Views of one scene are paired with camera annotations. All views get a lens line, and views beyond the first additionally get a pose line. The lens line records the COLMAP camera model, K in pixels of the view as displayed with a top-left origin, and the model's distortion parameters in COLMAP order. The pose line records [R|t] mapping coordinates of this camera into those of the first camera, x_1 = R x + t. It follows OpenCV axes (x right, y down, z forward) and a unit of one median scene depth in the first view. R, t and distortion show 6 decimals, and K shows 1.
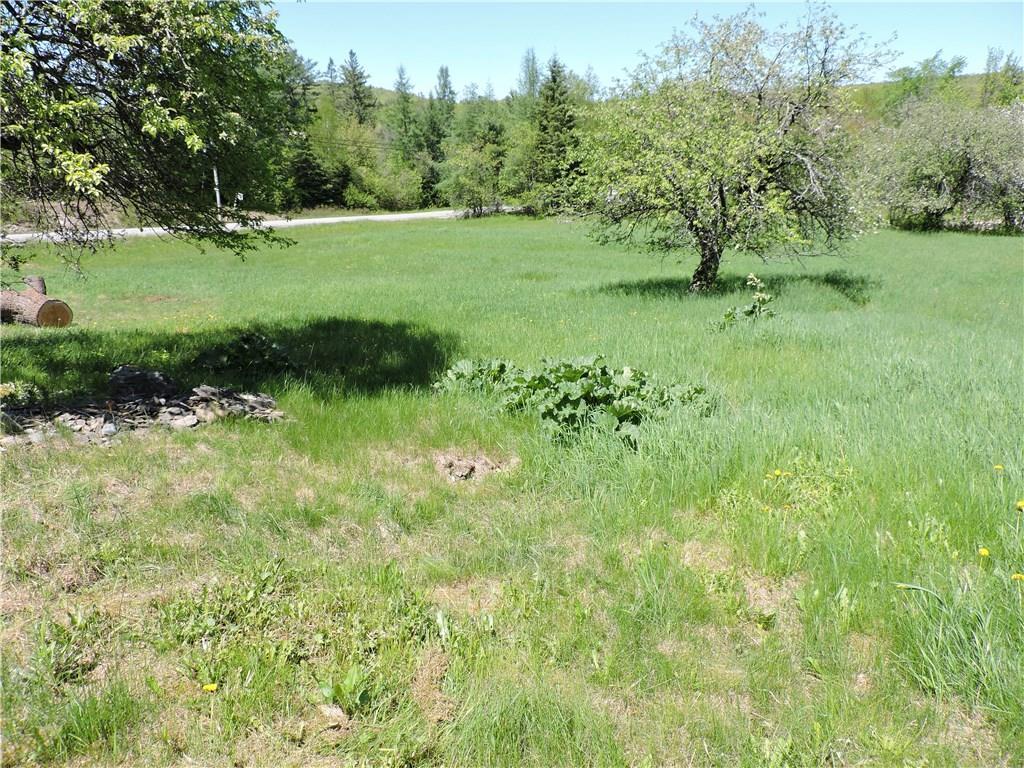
lens RADIAL K [[731.5, 0, 510.4], [0, 731.5, 380.1], [0, 0, 1]] dist [-0.002727, -0.000718]
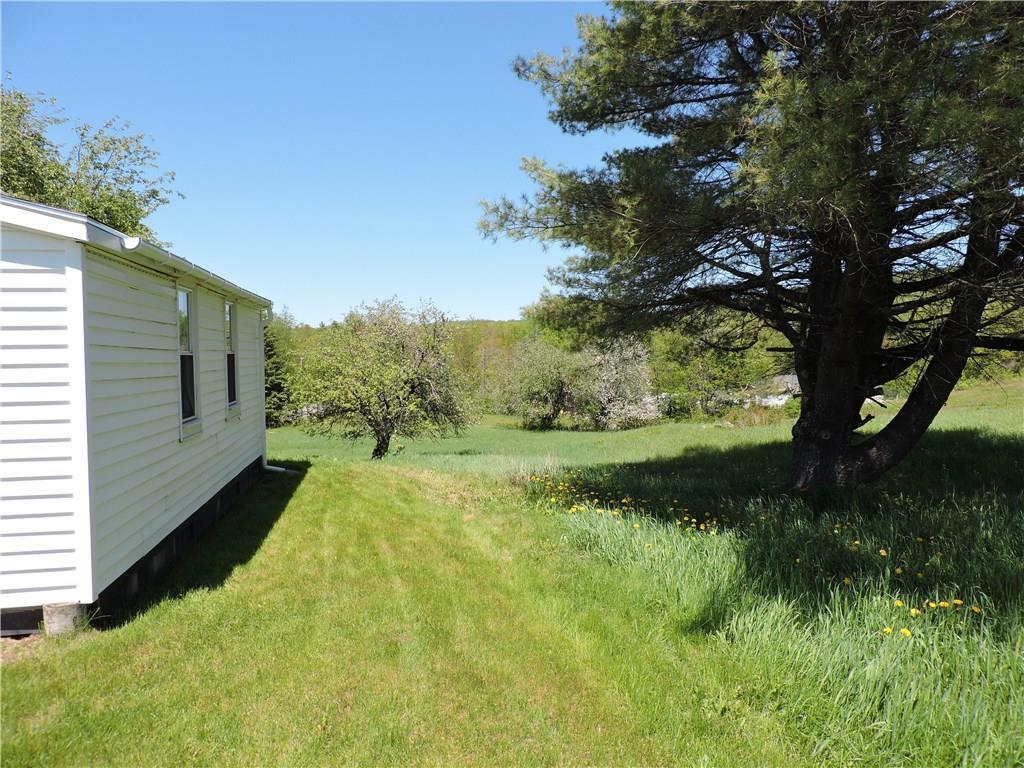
lens RADIAL K [[731.5, 0, 509.4], [0, 731.5, 383.7], [0, 0, 1]] dist [-0.002727, -0.000718]
pose [[0.918316, 0.000677, 0.395848, -0.111446], [0.112486, 0.958327, -0.262594, 0.178643], [-0.379530, 0.285671, 0.879971, -0.589759]]
